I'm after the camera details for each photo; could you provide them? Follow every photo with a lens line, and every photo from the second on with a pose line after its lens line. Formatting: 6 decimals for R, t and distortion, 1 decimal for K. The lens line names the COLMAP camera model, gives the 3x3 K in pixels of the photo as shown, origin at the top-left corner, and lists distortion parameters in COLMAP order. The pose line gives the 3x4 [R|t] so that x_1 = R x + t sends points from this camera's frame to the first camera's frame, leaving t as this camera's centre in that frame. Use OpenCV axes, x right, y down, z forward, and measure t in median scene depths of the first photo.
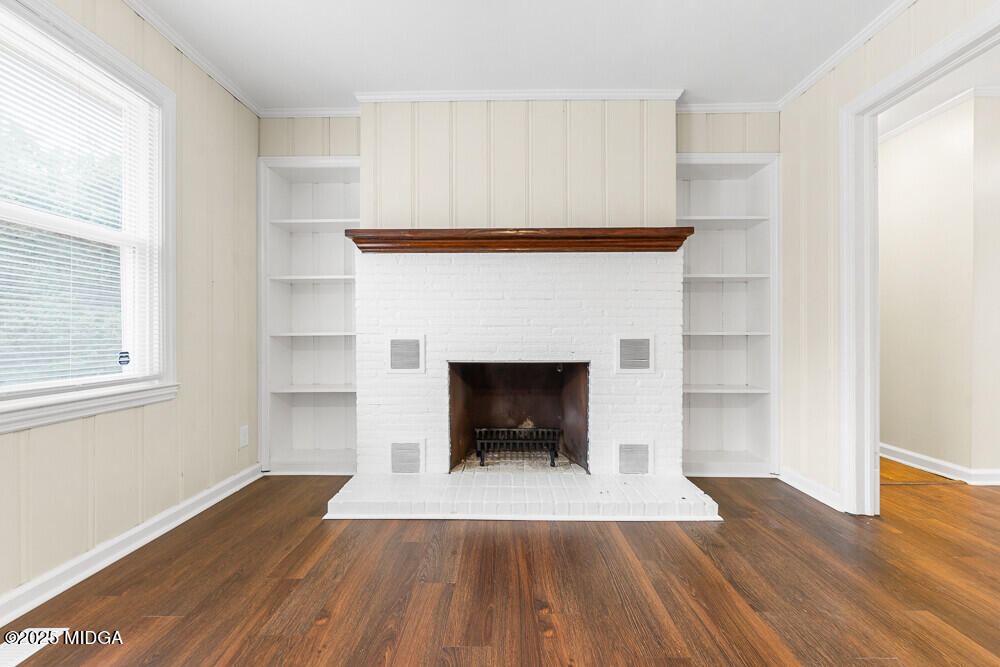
lens RADIAL K [[436.4, 0, 507.1], [0, 436.4, 331.9], [0, 0, 1]] dist [-0.001250, -0.000198]
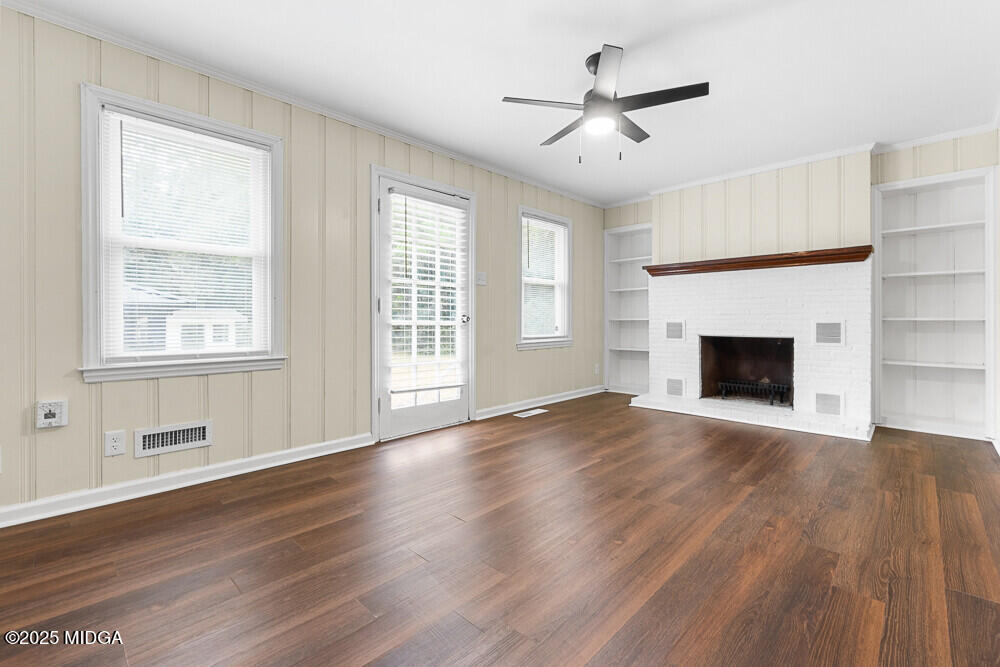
lens RADIAL K [[436.4, 0, 500.6], [0, 436.4, 327.6], [0, 0, 1]] dist [-0.001250, -0.000198]
pose [[0.722256, 0.012857, -0.691507, 0.501144], [0.001433, 0.999797, 0.020086, 0.001160], [0.691625, -0.015498, 0.722091, -0.816787]]
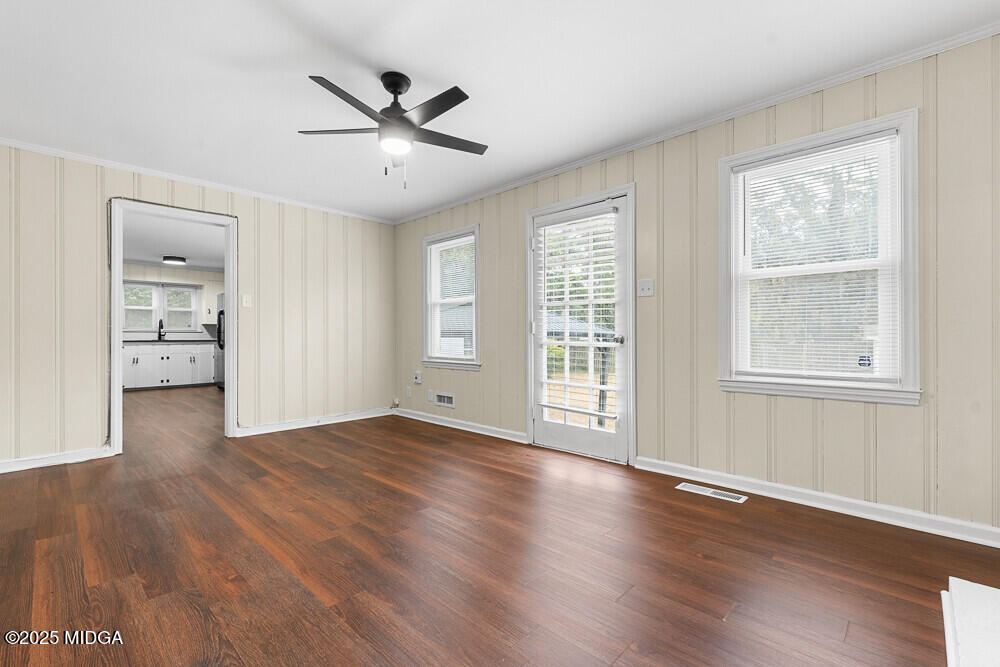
lens RADIAL K [[436.4, 0, 499.1], [0, 436.4, 336.1], [0, 0, 1]] dist [-0.001250, -0.000198]
pose [[-0.690088, -0.003493, -0.723717, 0.523262], [-0.000623, 0.999991, -0.004233, -0.003671], [0.723725, -0.002471, -0.690084, 0.790434]]
